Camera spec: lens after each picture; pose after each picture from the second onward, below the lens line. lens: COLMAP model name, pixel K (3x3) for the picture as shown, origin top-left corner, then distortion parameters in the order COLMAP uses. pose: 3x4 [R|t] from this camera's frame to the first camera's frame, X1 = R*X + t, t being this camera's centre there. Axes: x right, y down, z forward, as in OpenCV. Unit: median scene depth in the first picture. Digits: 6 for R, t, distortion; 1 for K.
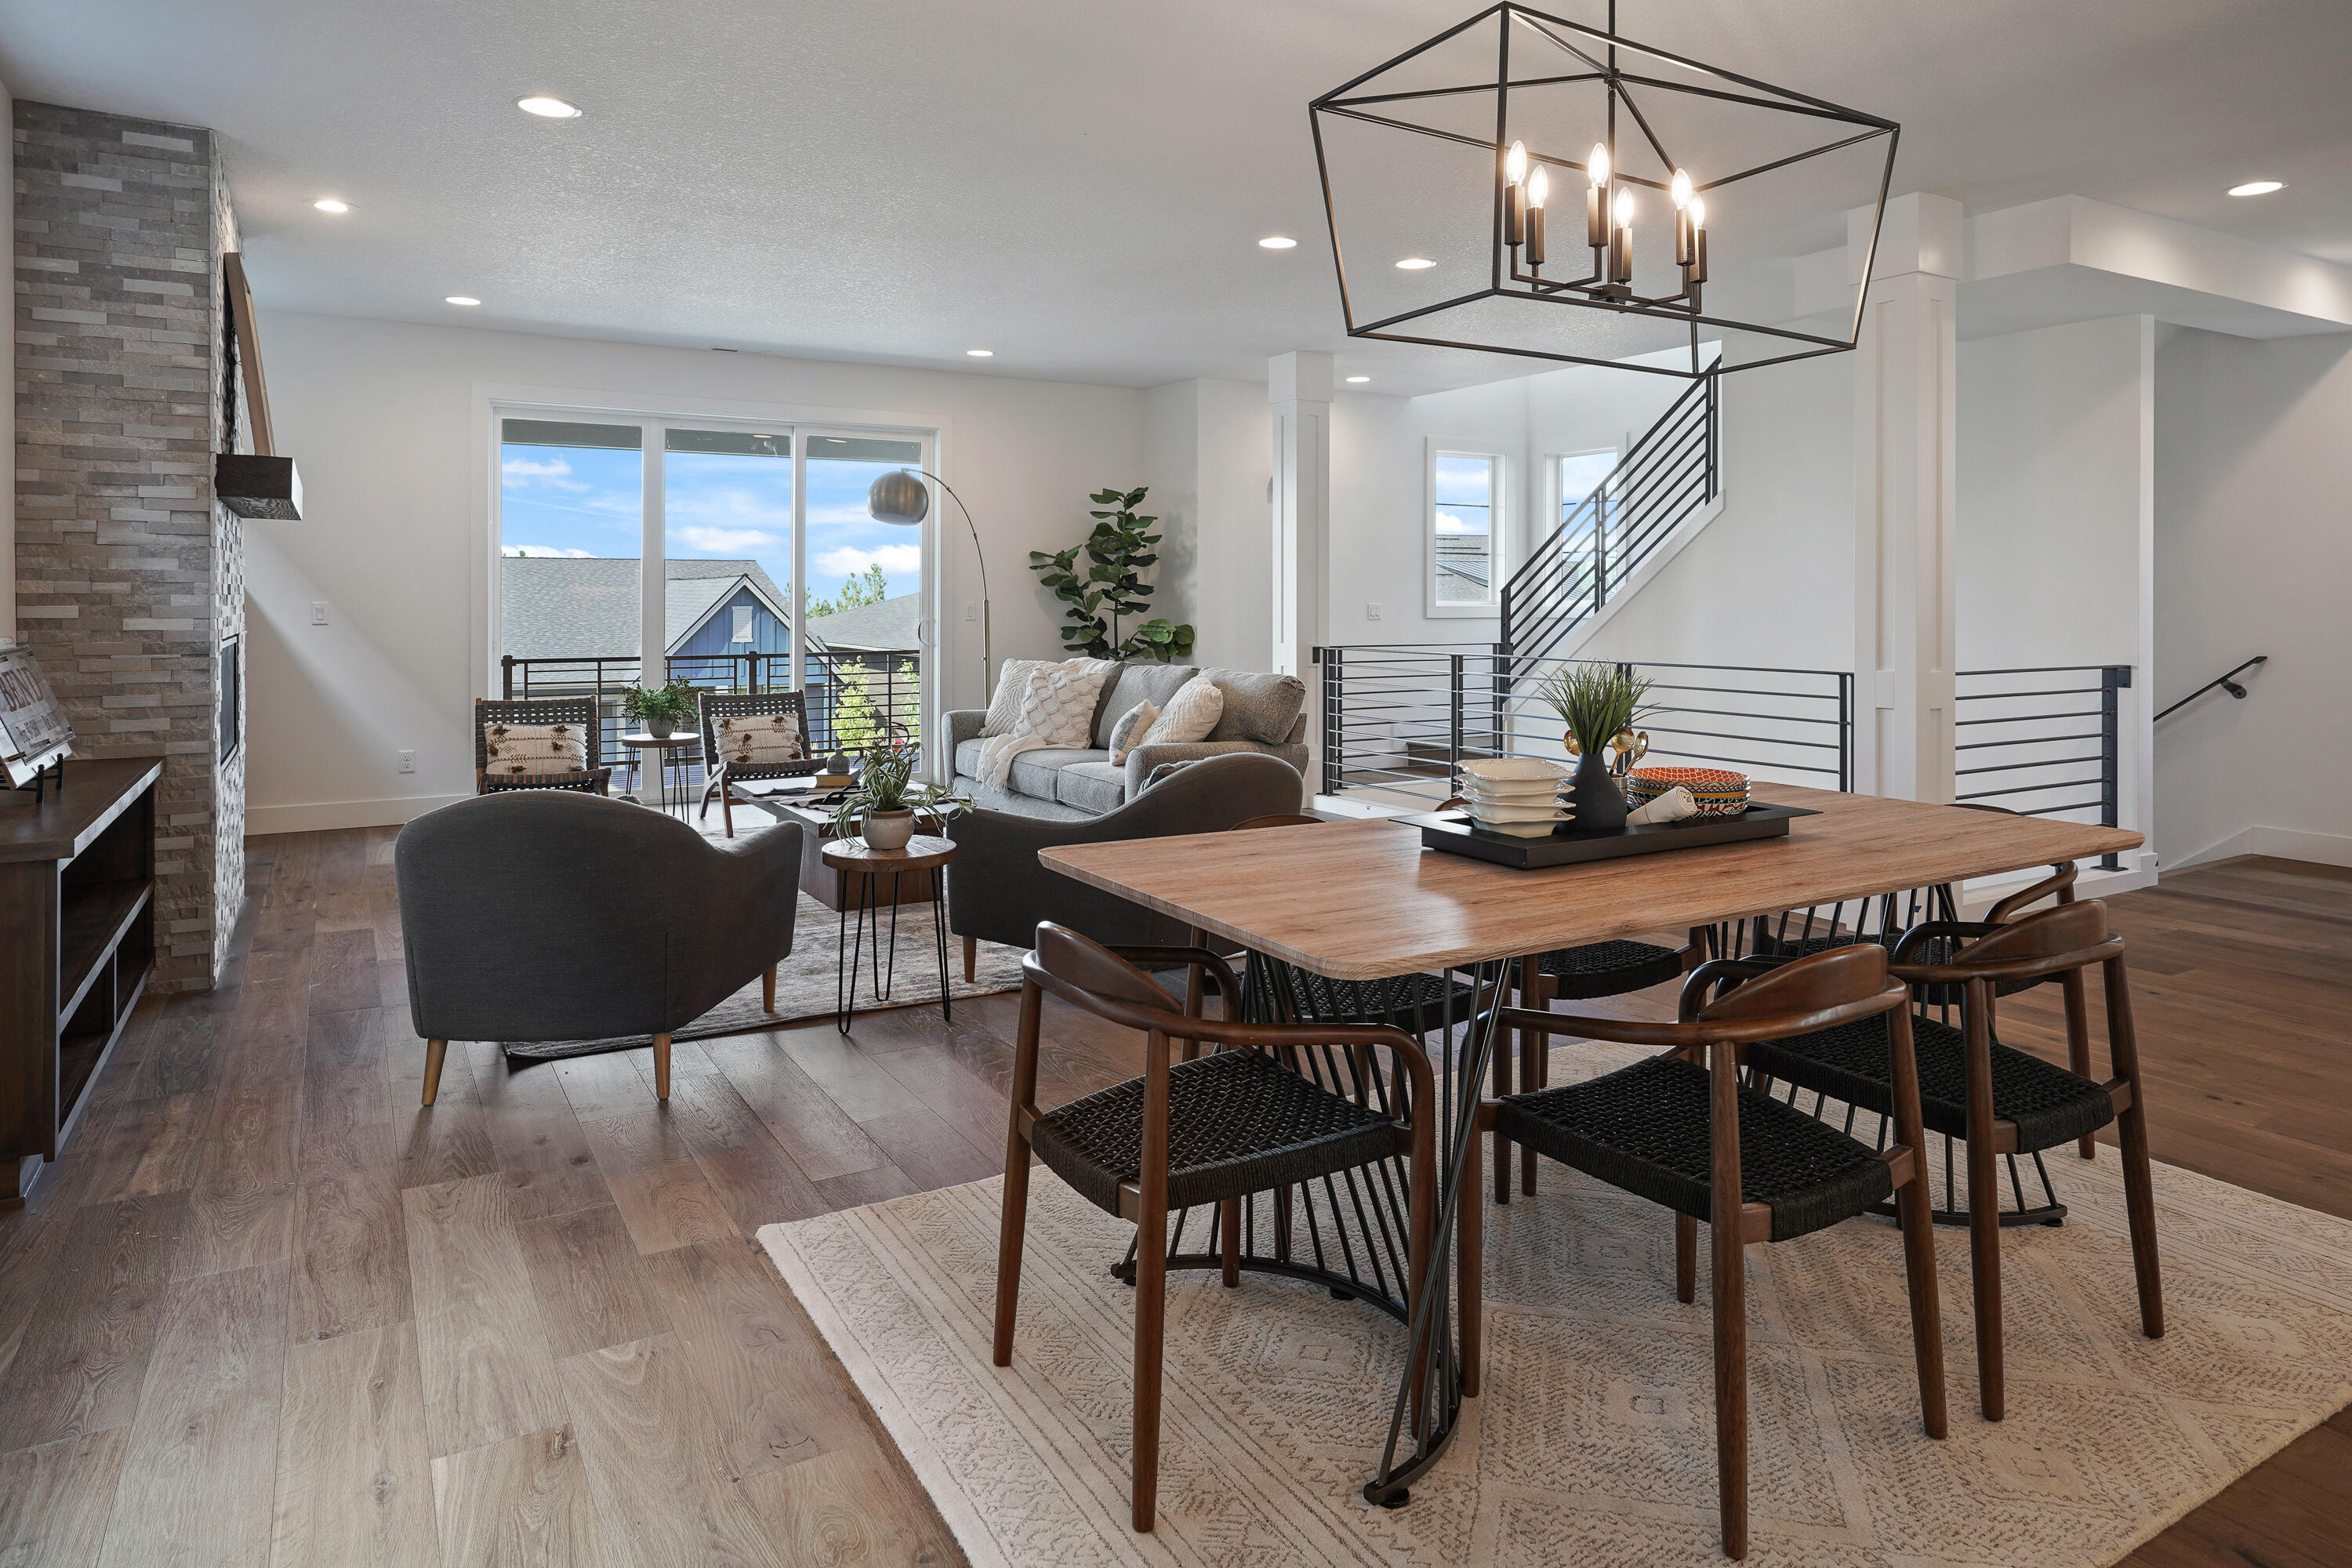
lens RADIAL K [[1401.9, 0, 1164.0], [0, 1401.9, 601.3], [0, 0, 1]] dist [-0.000972, 0.001201]
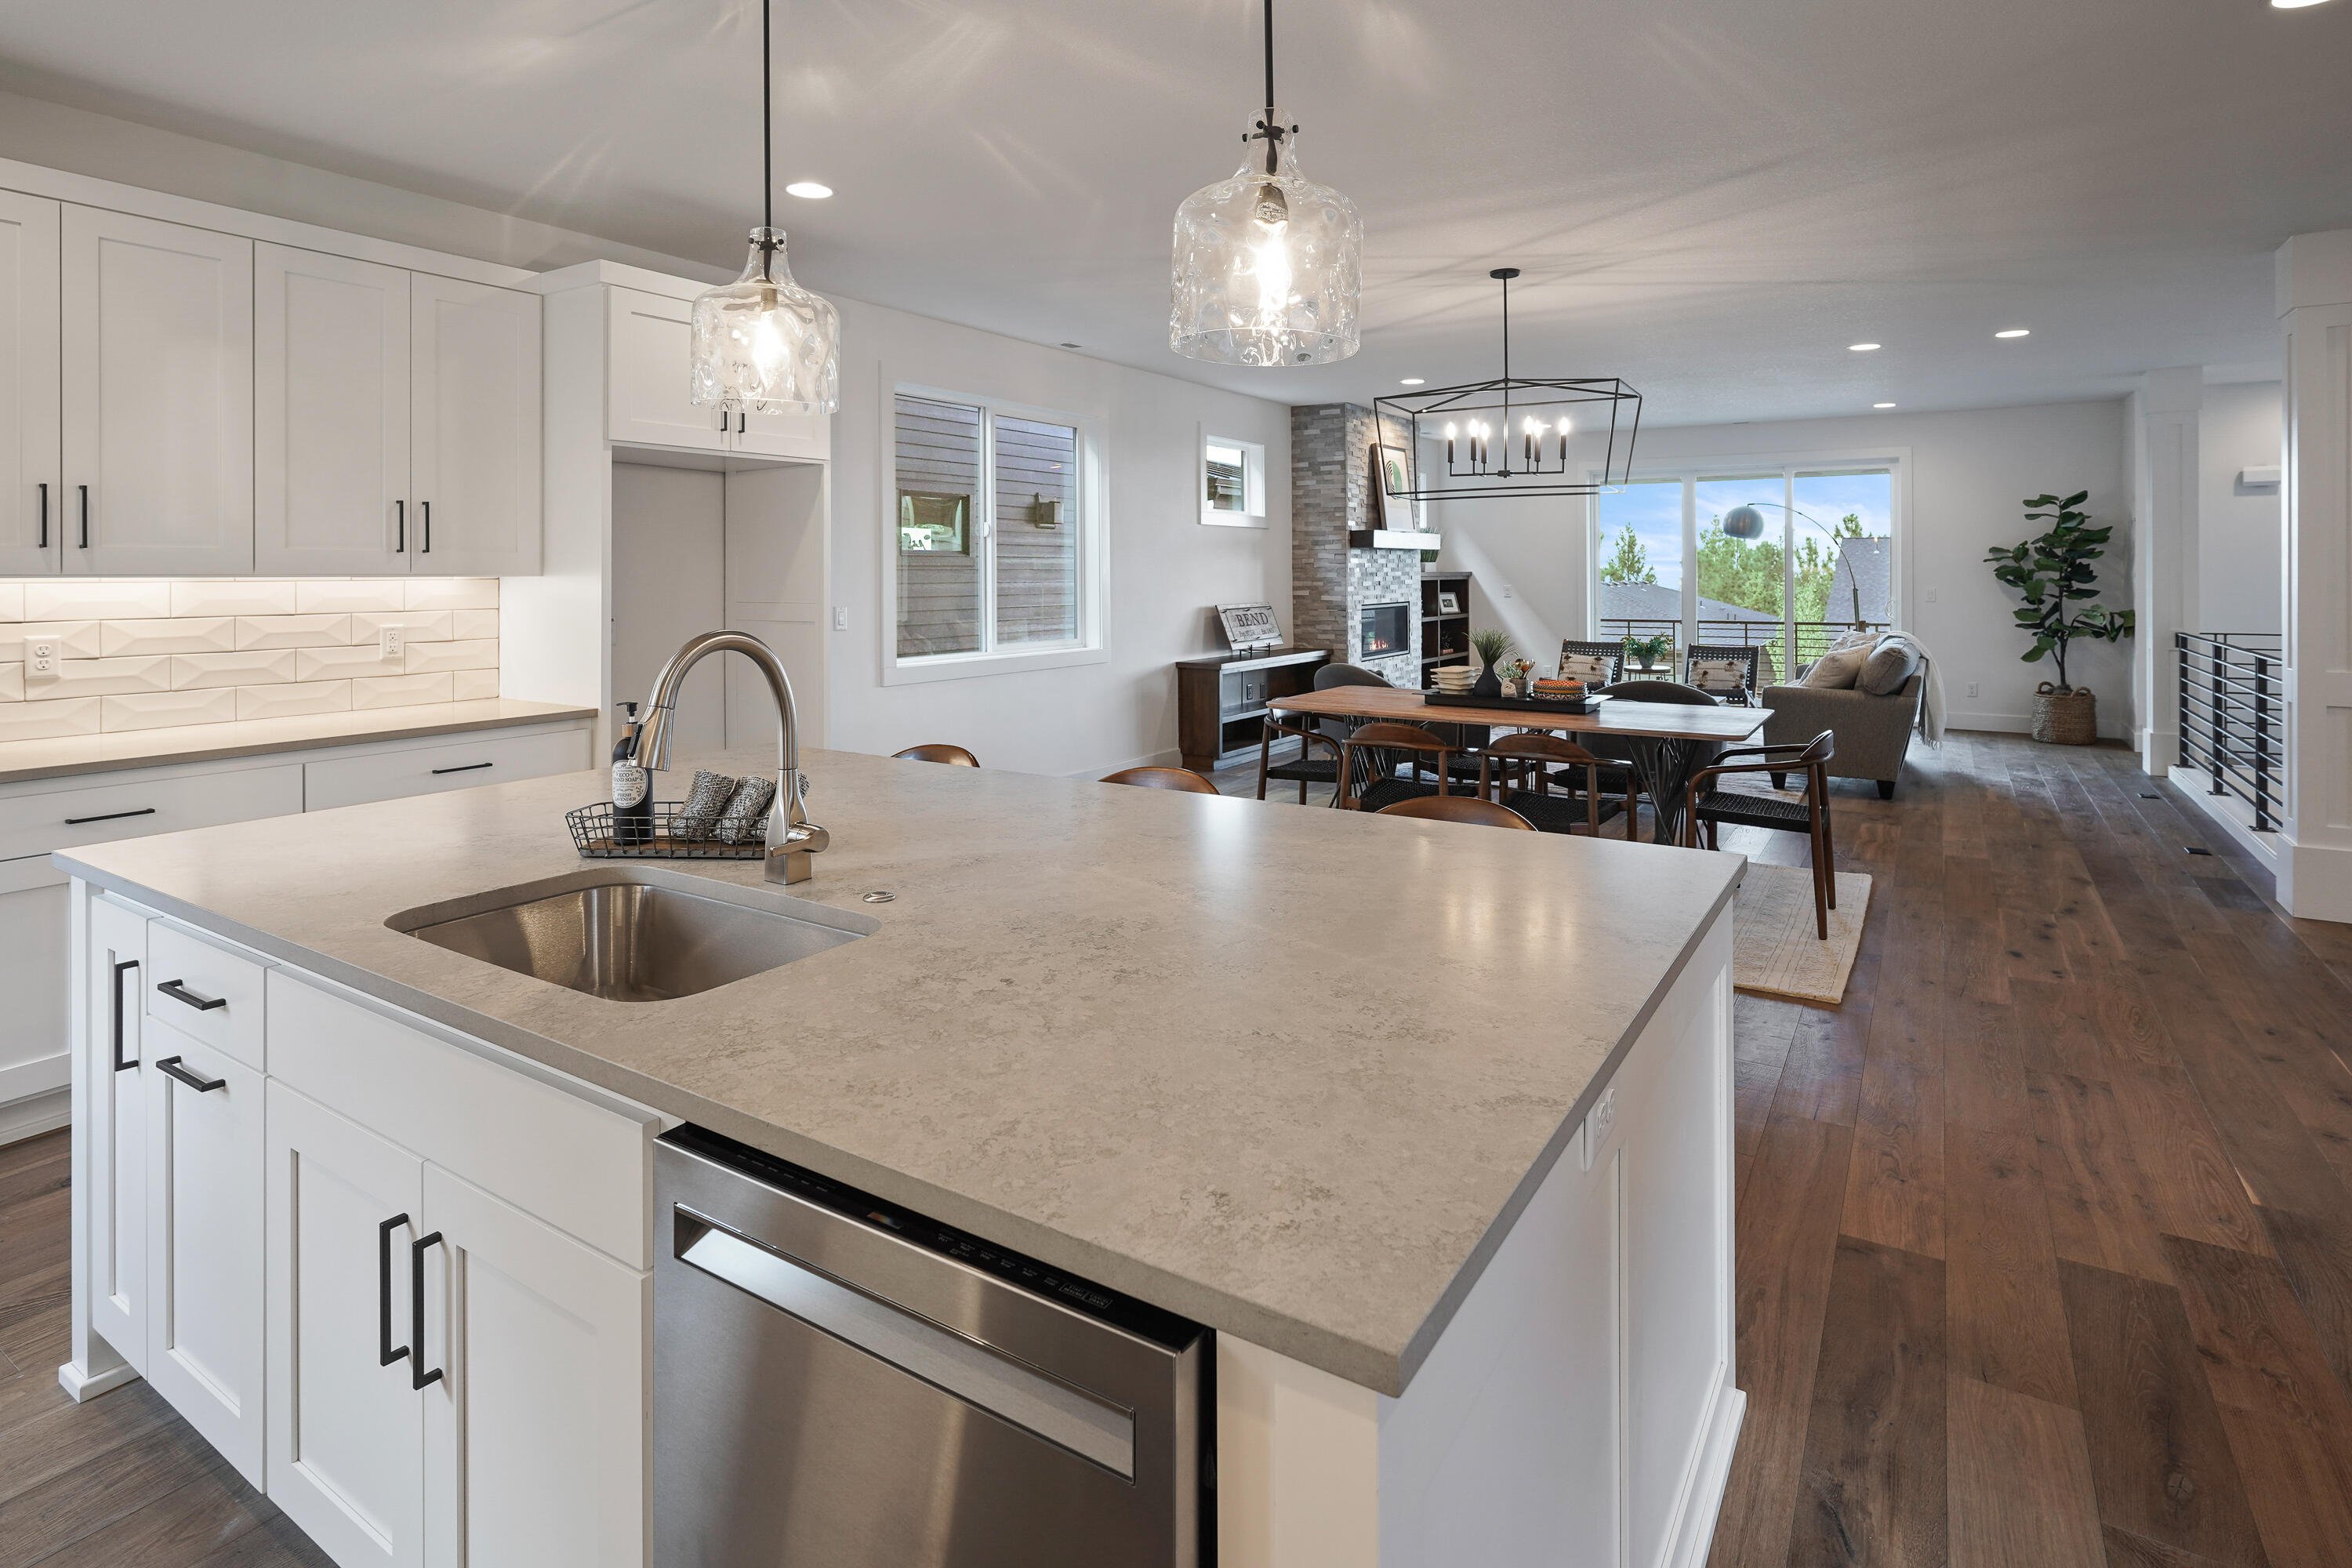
lens RADIAL K [[1193.6, 0, 1210.8], [0, 1193.6, 570.6], [0, 0, 1]] dist [-0.004184, 0.000367]
pose [[0.469779, -0.000104, -0.882784, 1.123982], [0.001030, 0.999999, 0.000430, -0.035453], [0.882784, -0.001112, 0.469778, -0.230983]]
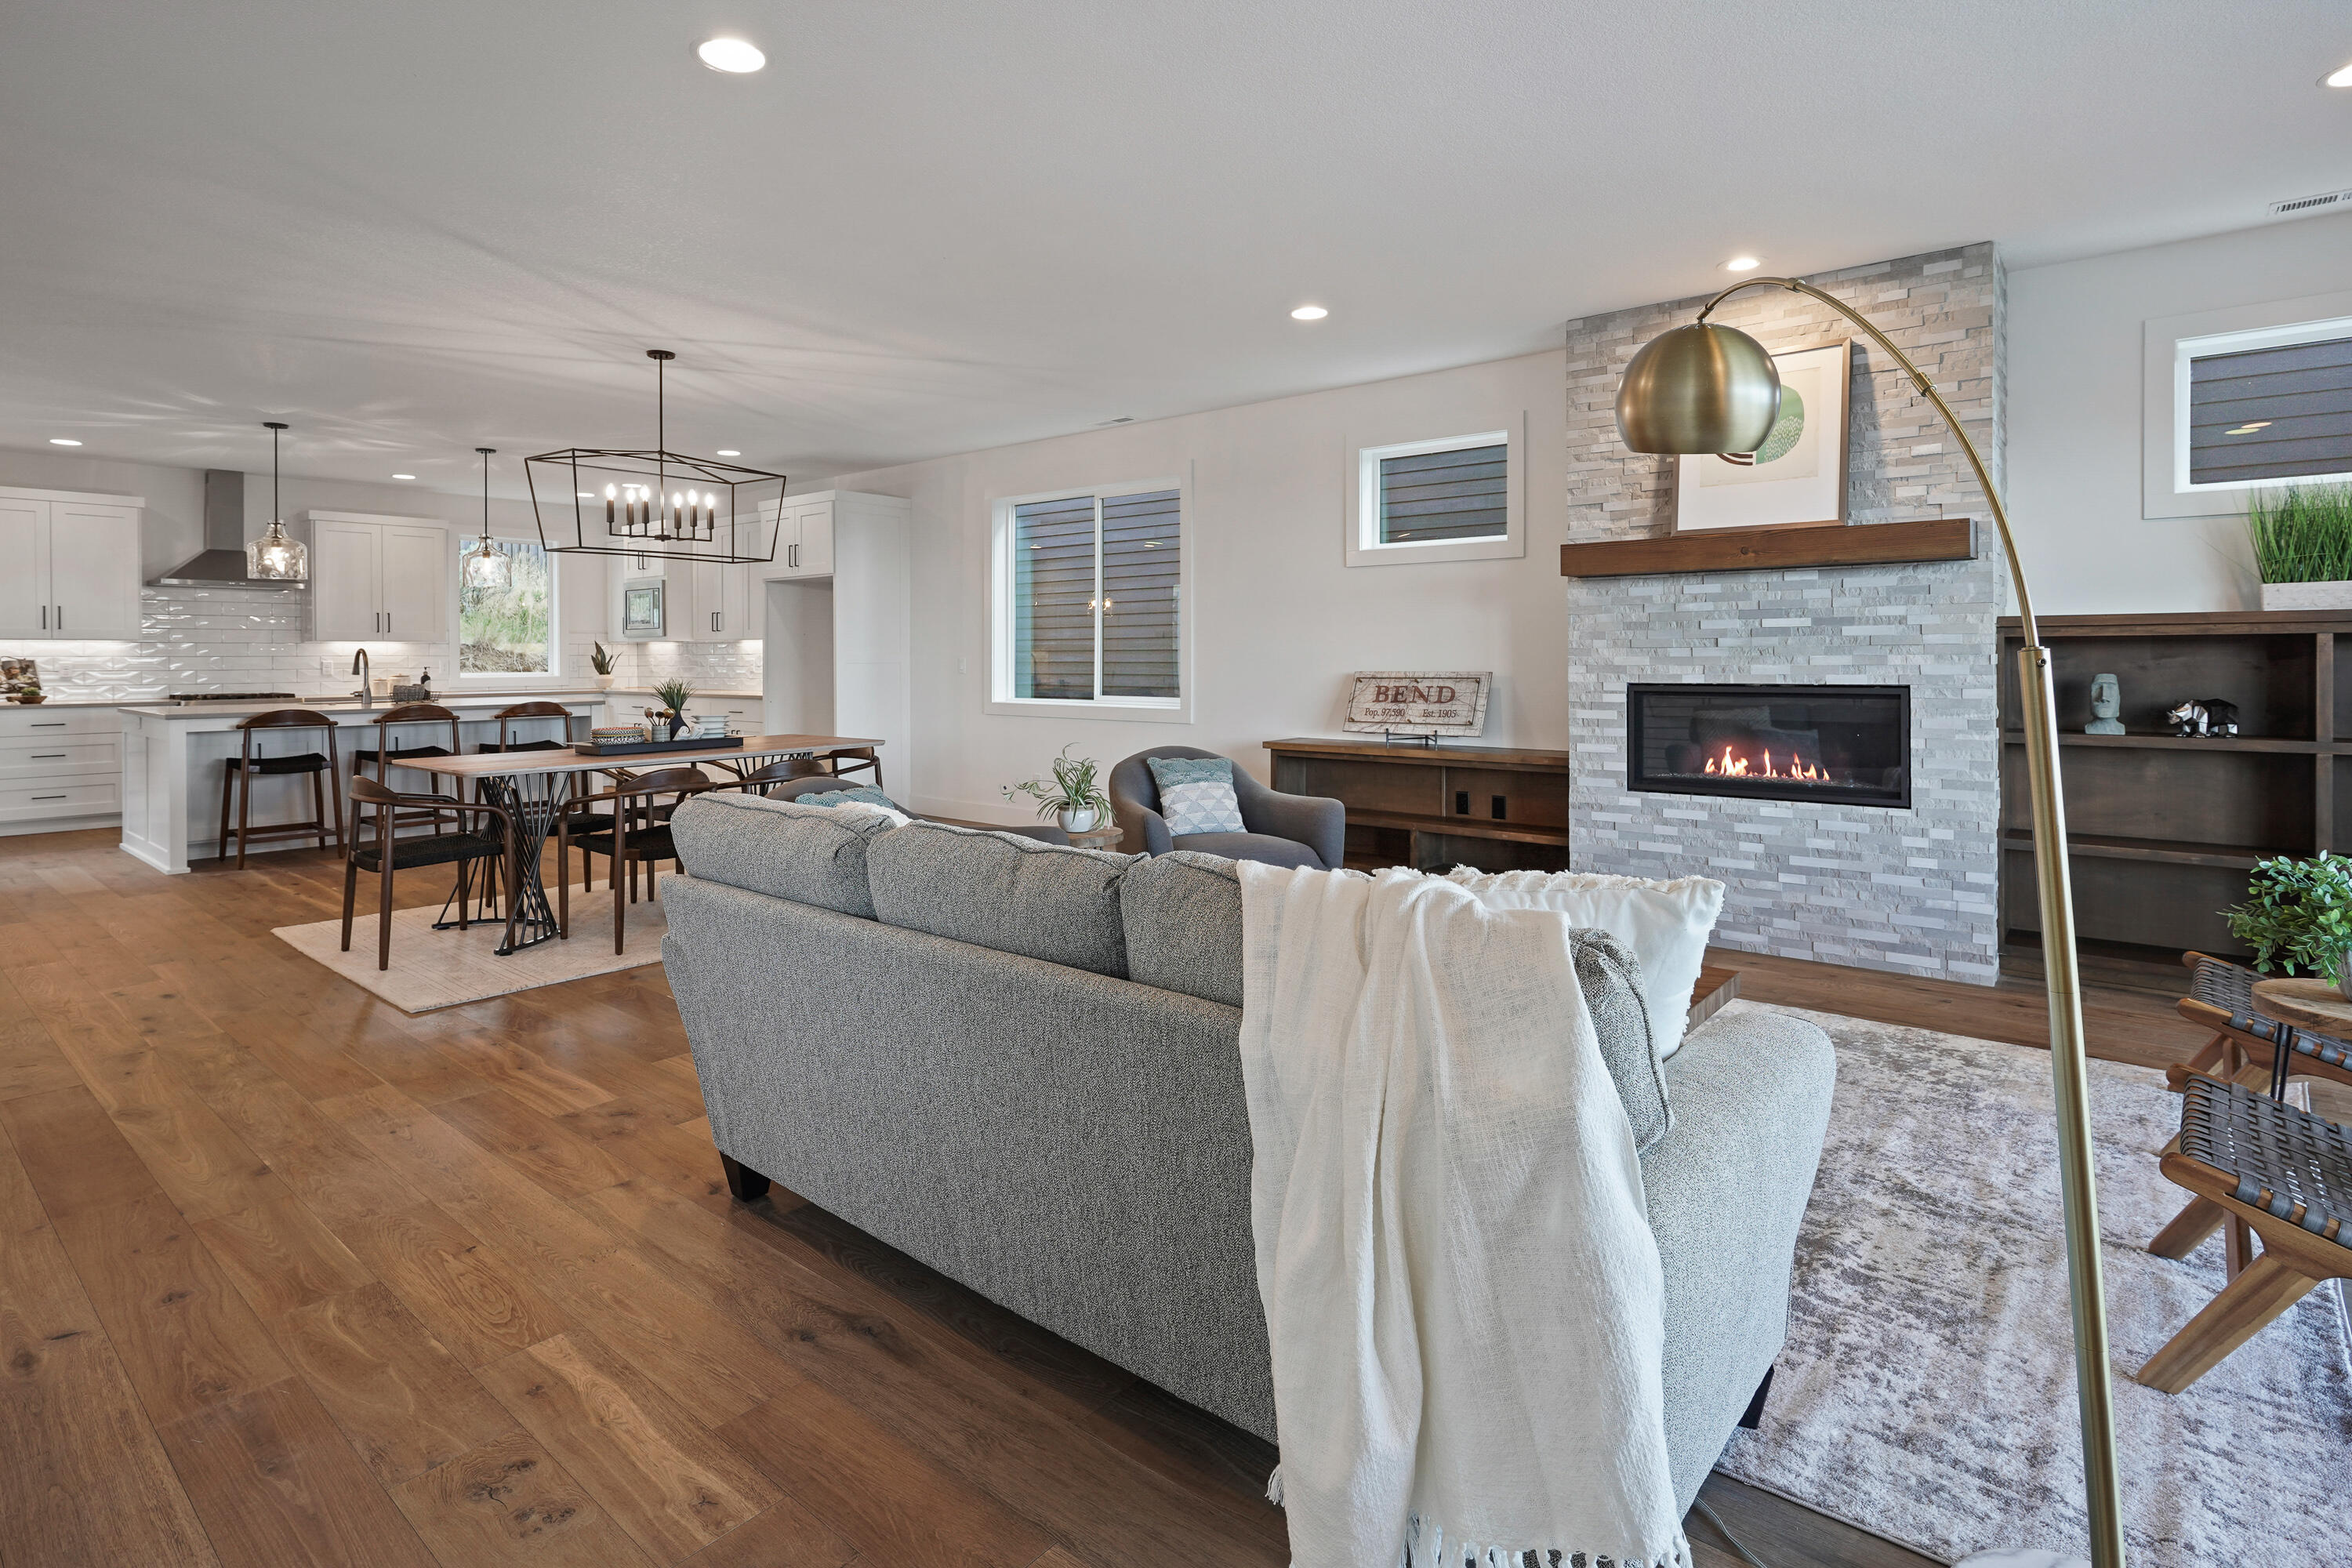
lens RADIAL K [[1176.7, 0, 1170.7], [0, 1176.7, 656.5], [0, 0, 1]] dist [-0.005920, -0.000129]
pose [[-0.940578, 0.006500, -0.339516, 0.108026], [0.005485, 0.999977, 0.003948, -0.003610], [0.339534, 0.001851, -0.940592, 2.018711]]
